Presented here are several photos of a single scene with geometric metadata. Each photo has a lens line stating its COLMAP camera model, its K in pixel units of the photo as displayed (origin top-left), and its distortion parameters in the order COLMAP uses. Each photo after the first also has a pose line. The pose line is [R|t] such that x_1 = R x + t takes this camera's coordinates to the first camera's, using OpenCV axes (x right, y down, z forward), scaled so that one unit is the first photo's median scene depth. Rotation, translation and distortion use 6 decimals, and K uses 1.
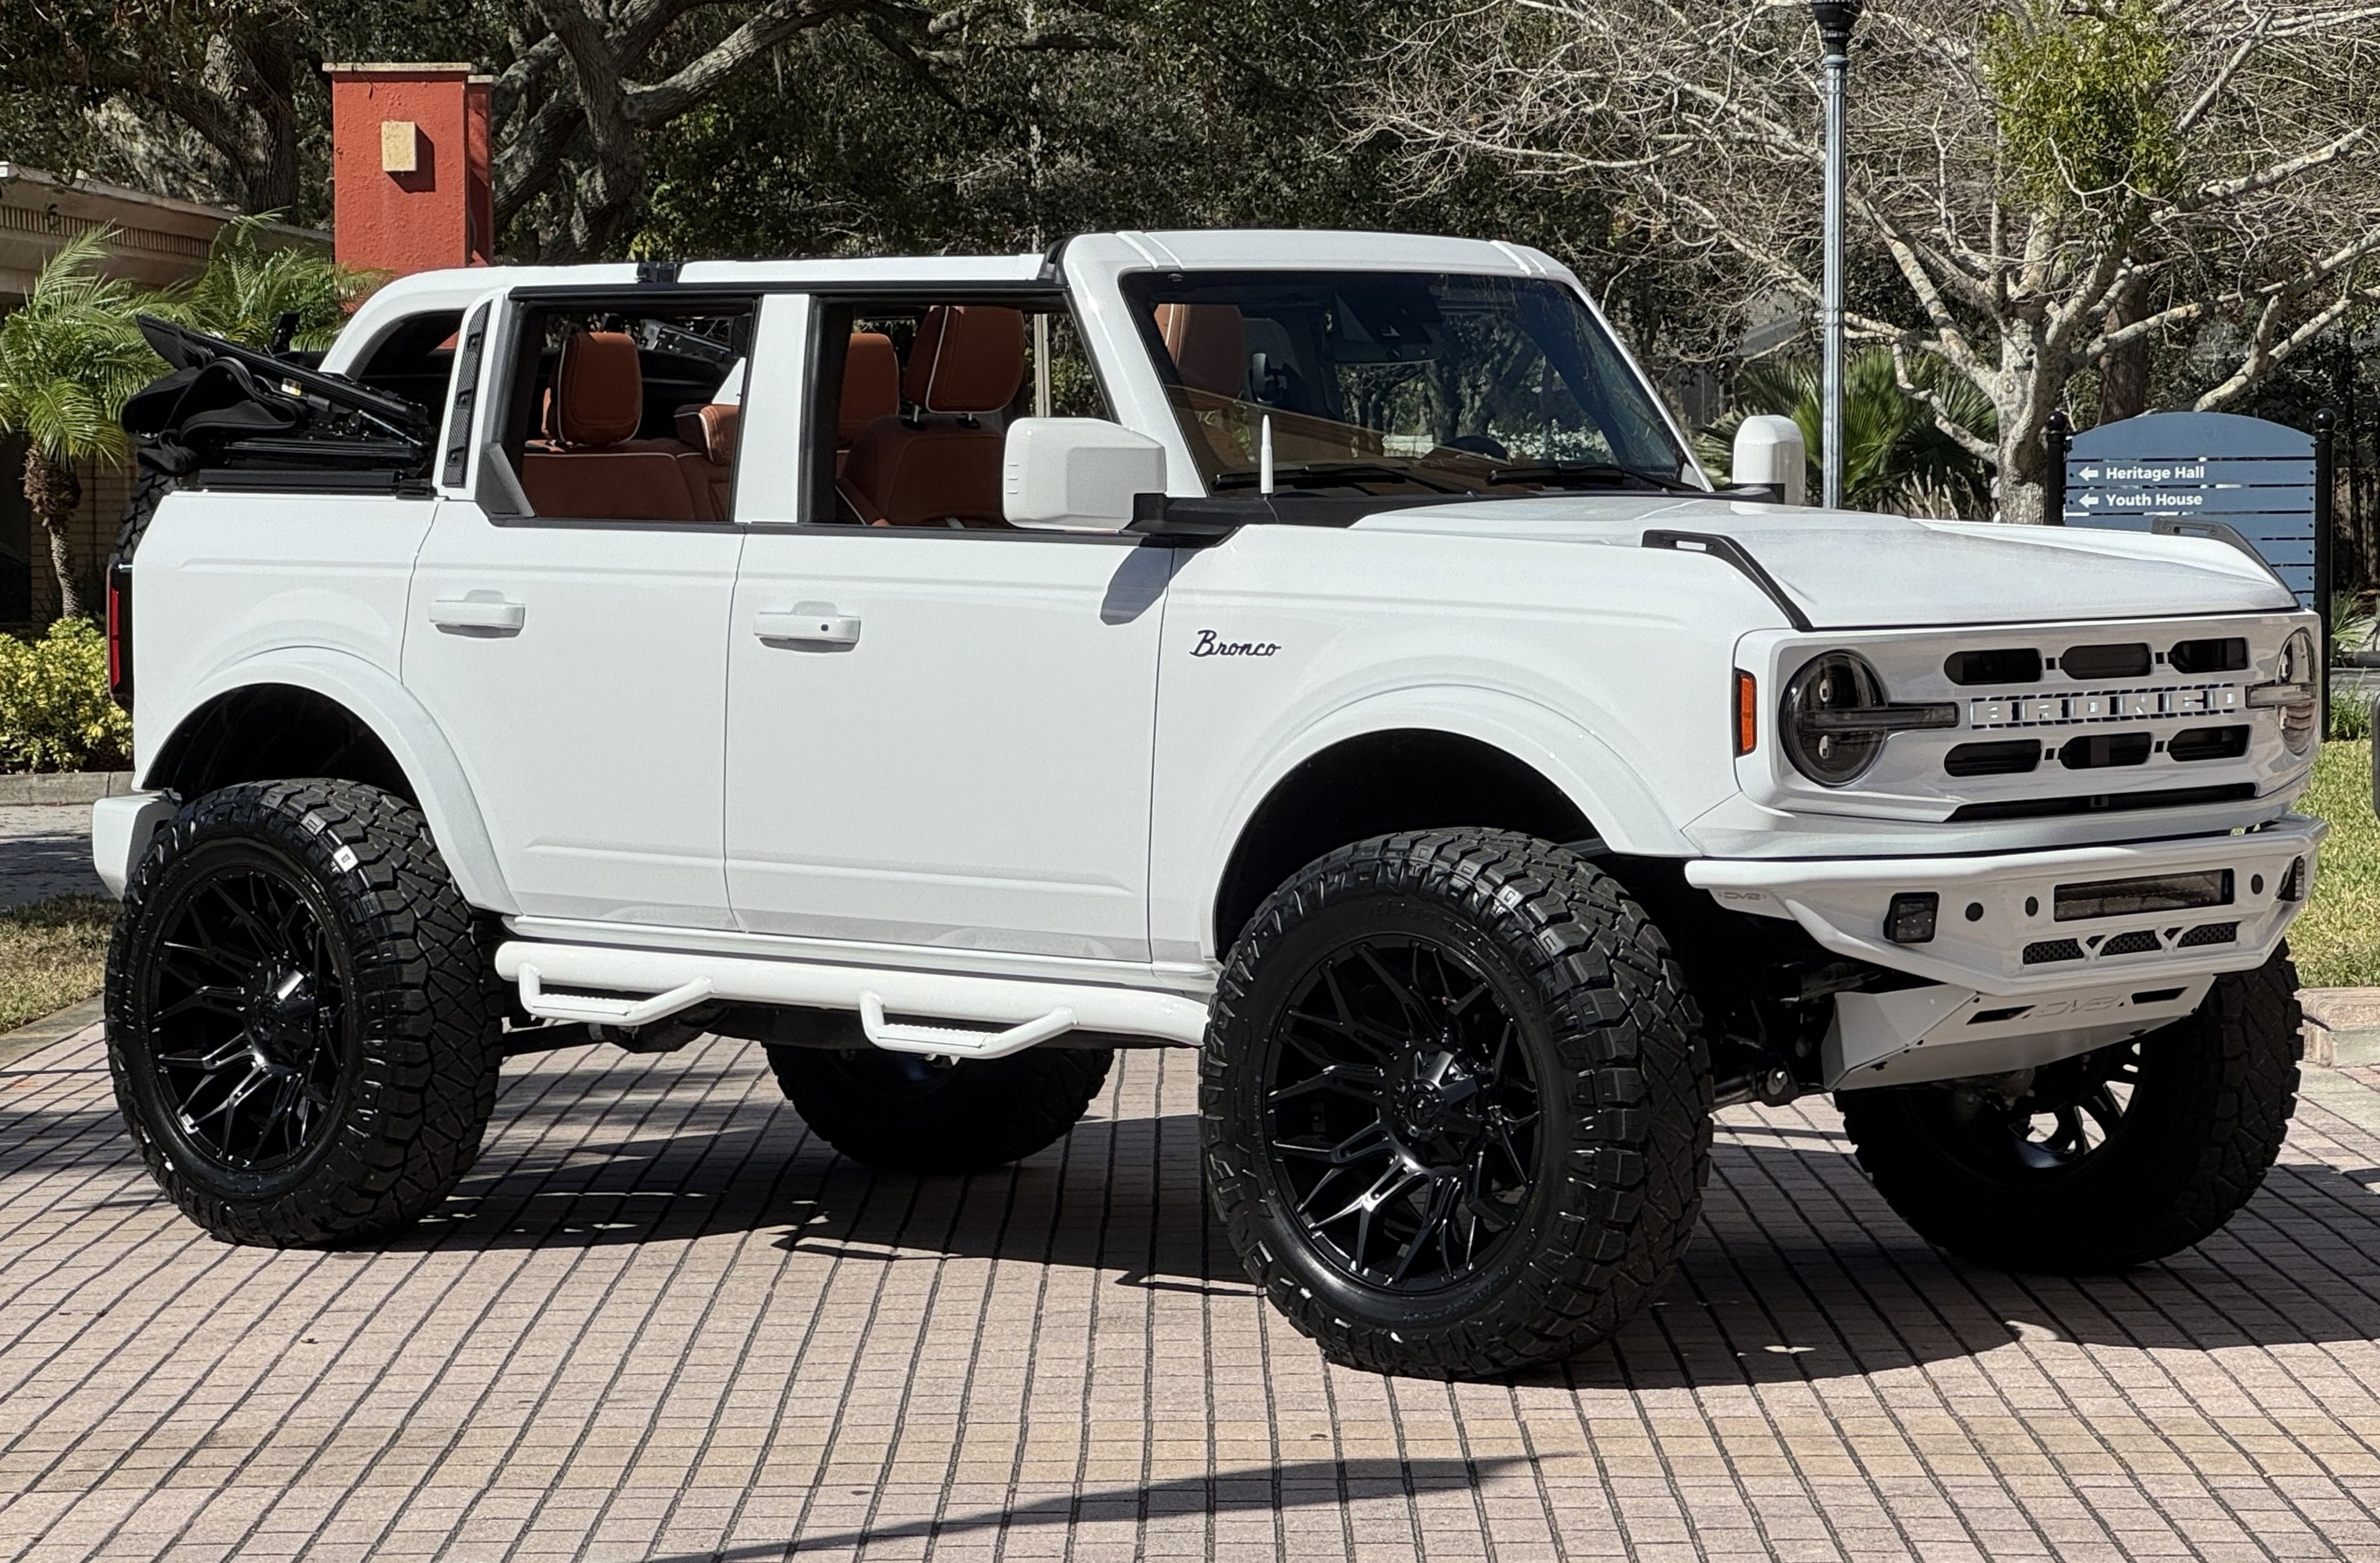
lens RADIAL K [[6764.4, 0, 1190.0], [0, 6764.4, 781.5], [0, 0, 1]] dist [-0.455043, 11.679781]
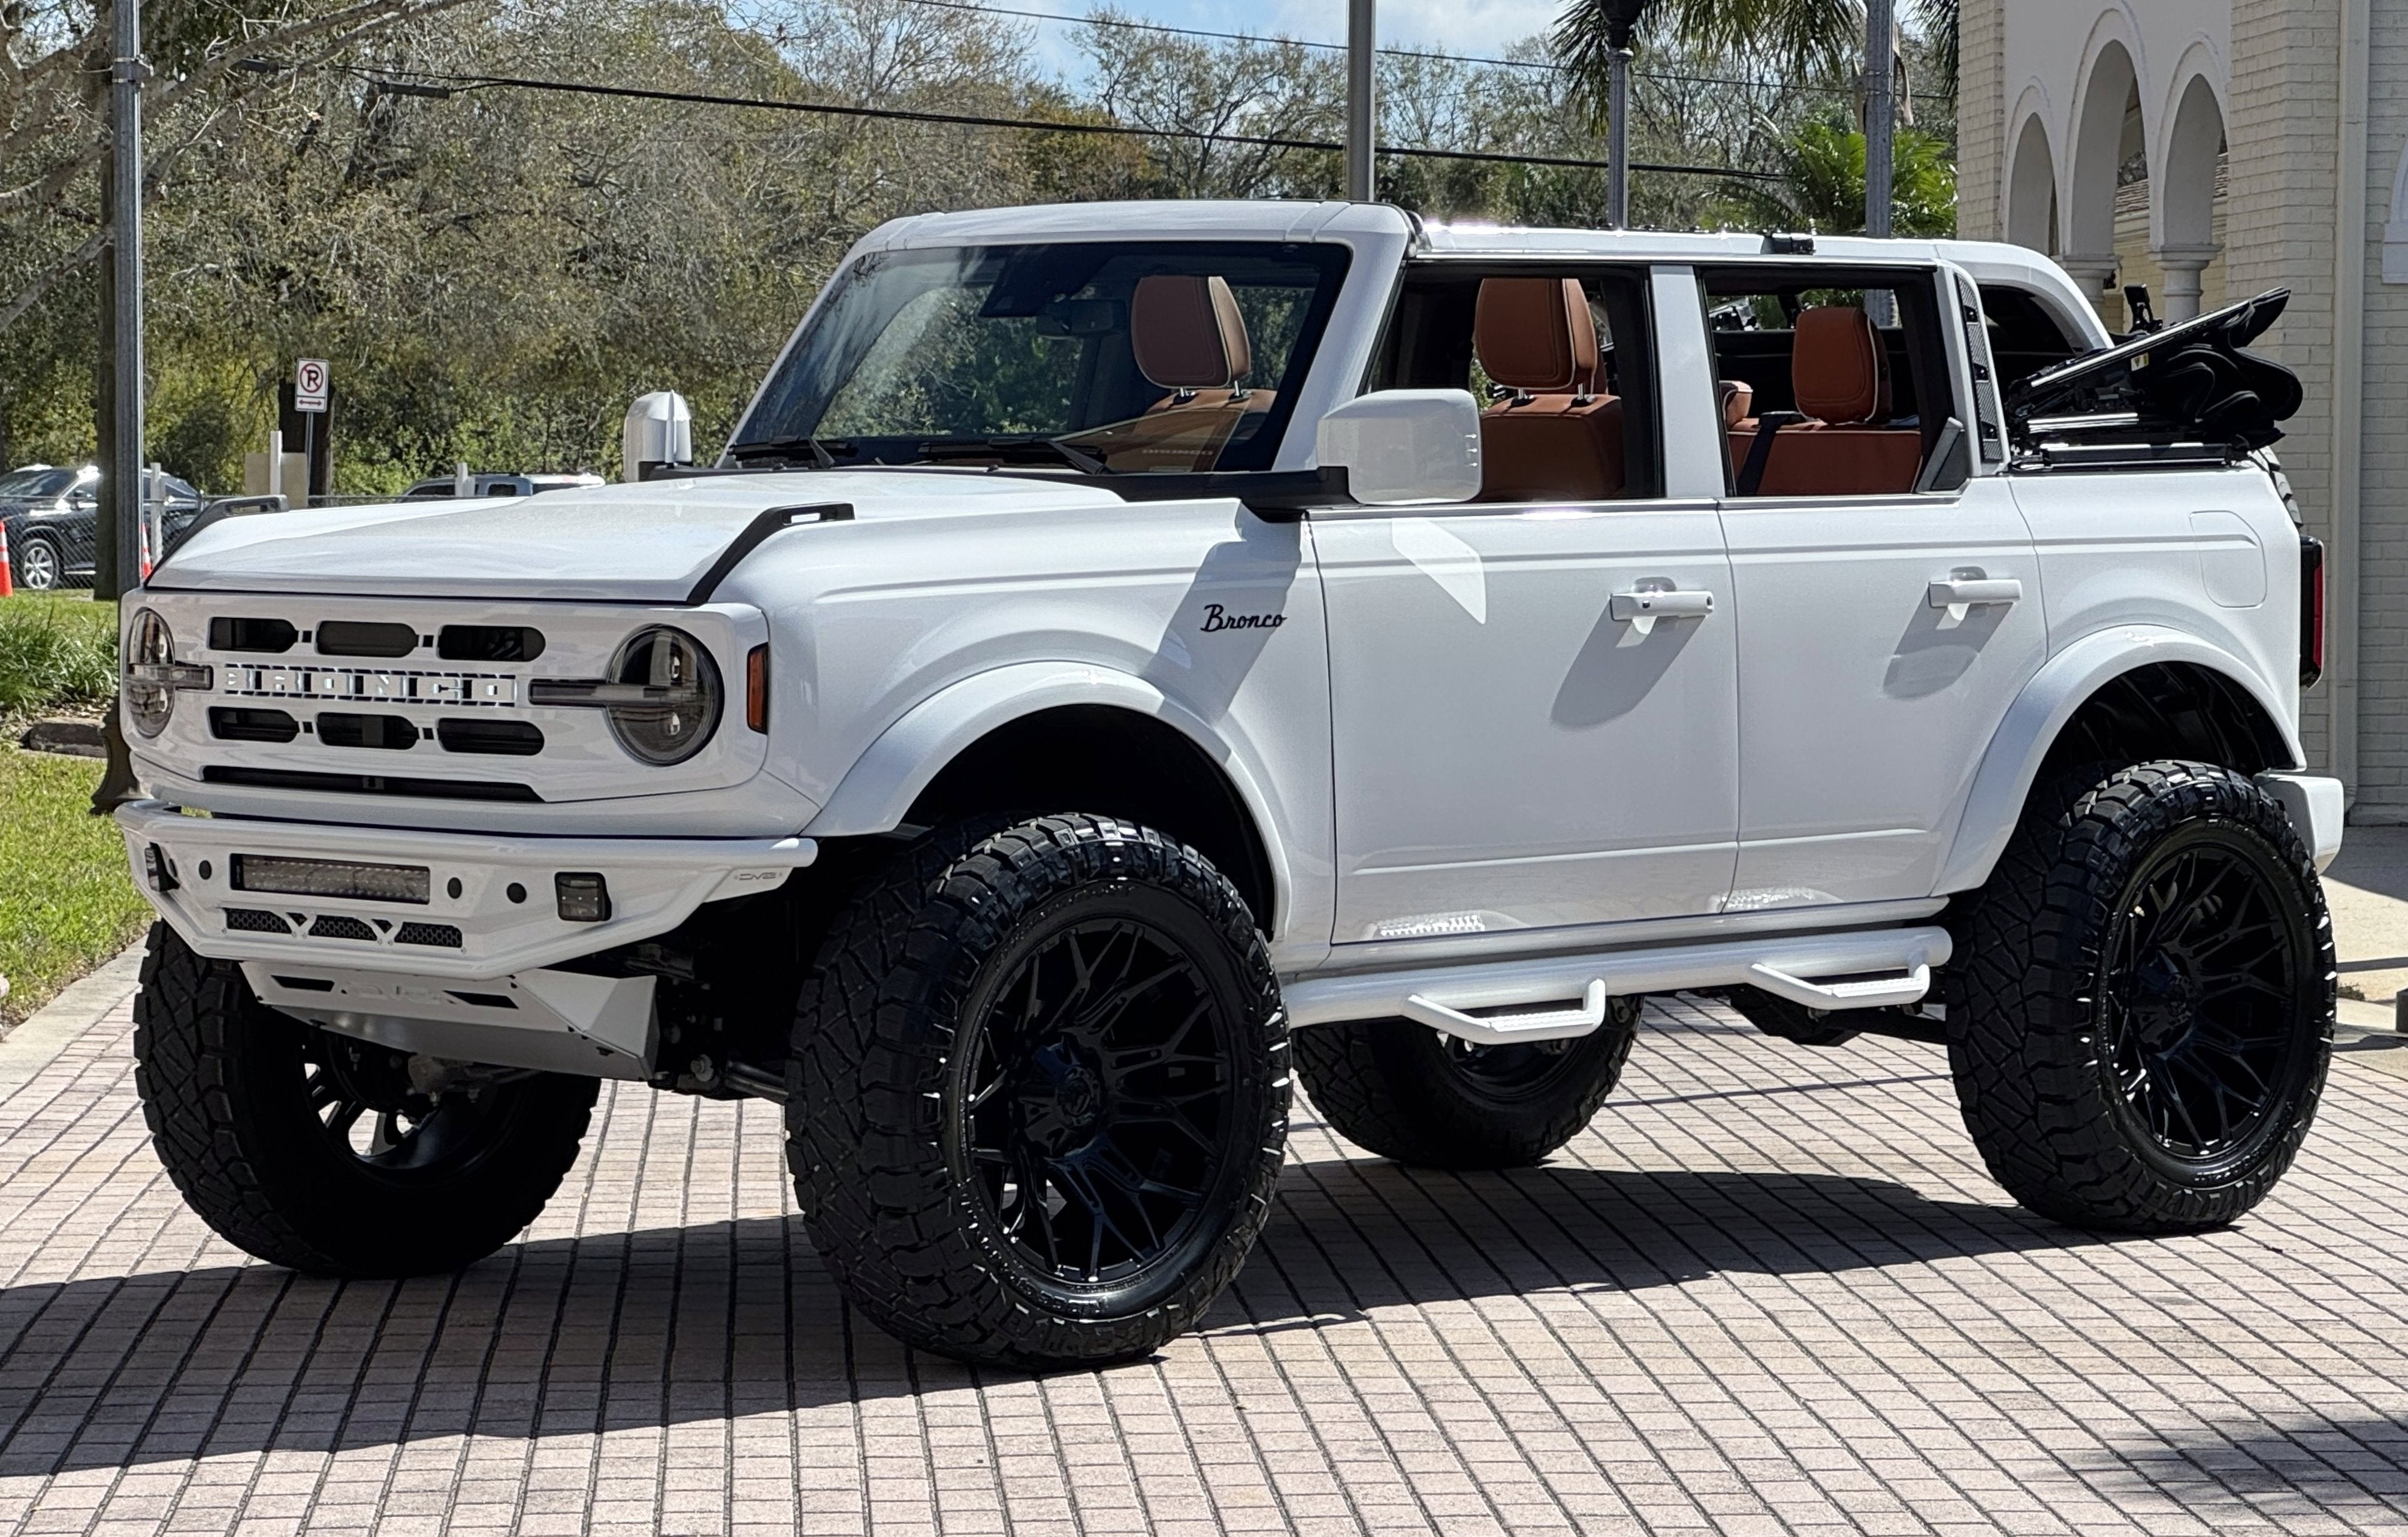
lens RADIAL K [[6554.7, 0, 1204.0], [0, 6554.7, 768.5], [0, 0, 1]] dist [-0.006318, 2.824537]
pose [[-0.046459, 0.054483, -0.997433, 1.059303], [-0.052625, 0.996991, 0.056910, -0.058523], [0.997533, 0.055134, -0.043452, 1.141827]]
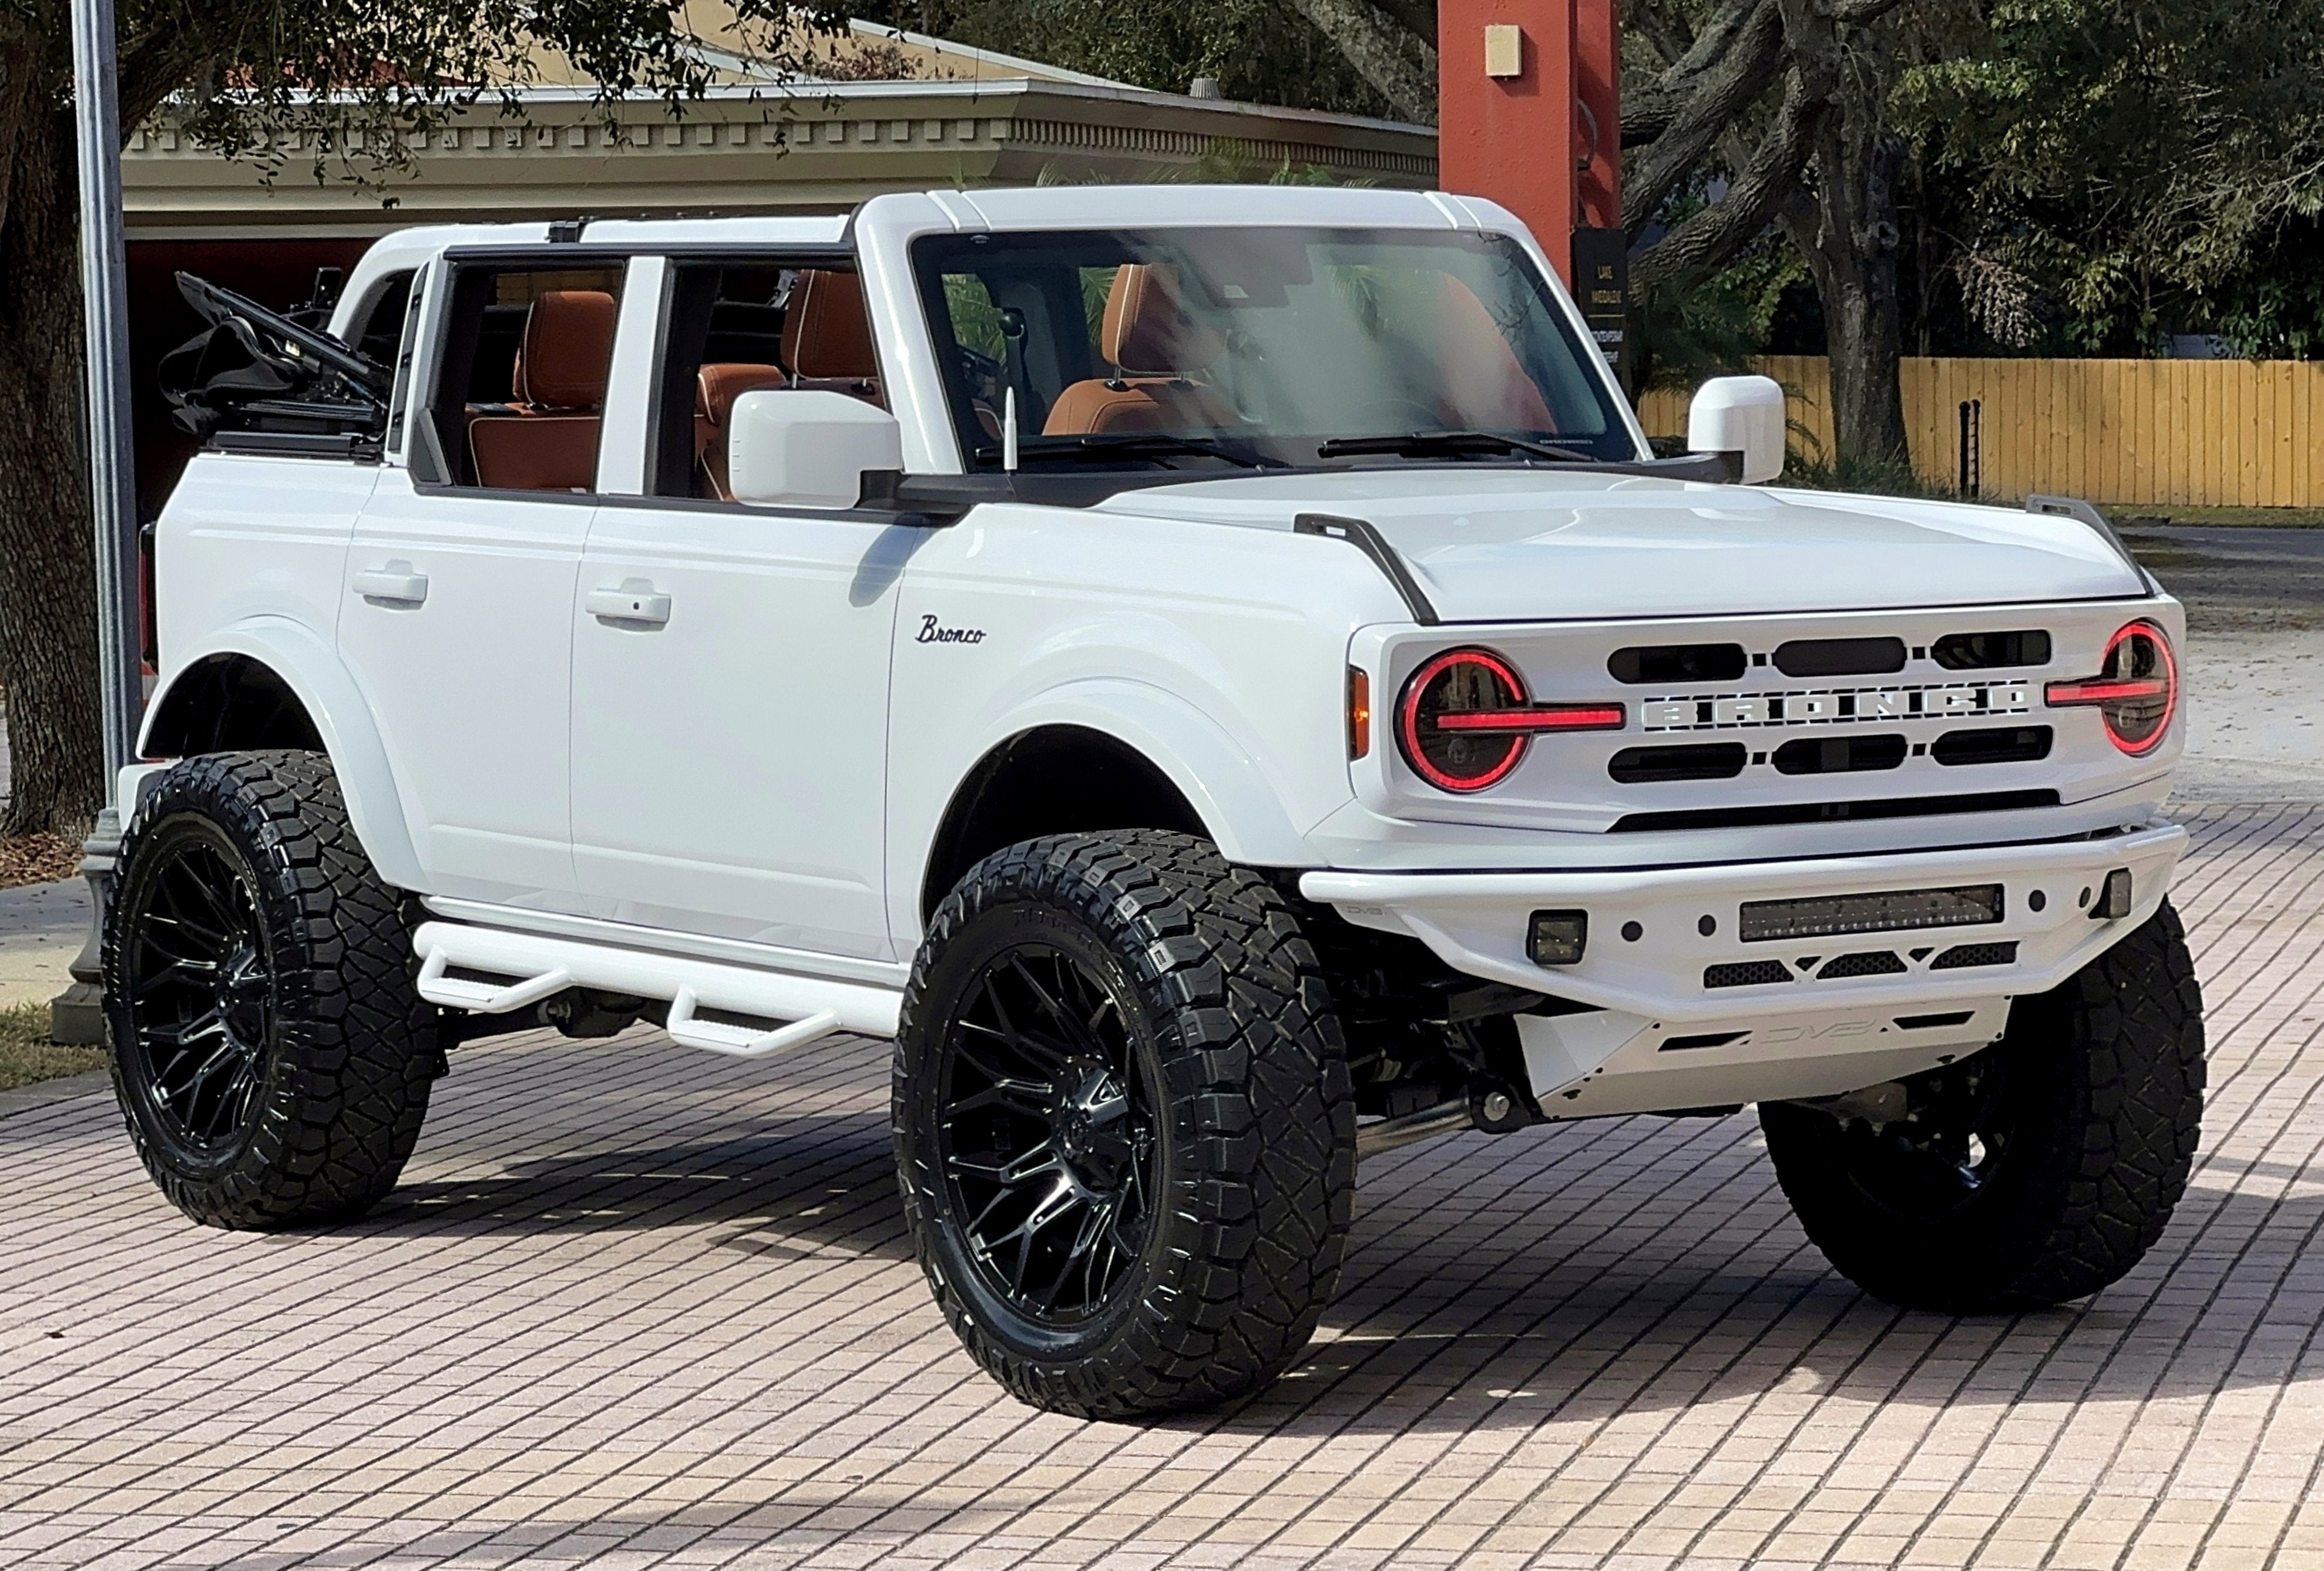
lens RADIAL K [[6870.6, 0, 1168.7], [0, 6870.6, 832.4], [0, 0, 1]] dist [-0.483483, 12.843608]
pose [[0.973477, 0.013334, -0.228396, 0.255309], [-0.008099, 0.999683, 0.023841, -0.015125], [0.228641, -0.021359, 0.973276, 0.071401]]
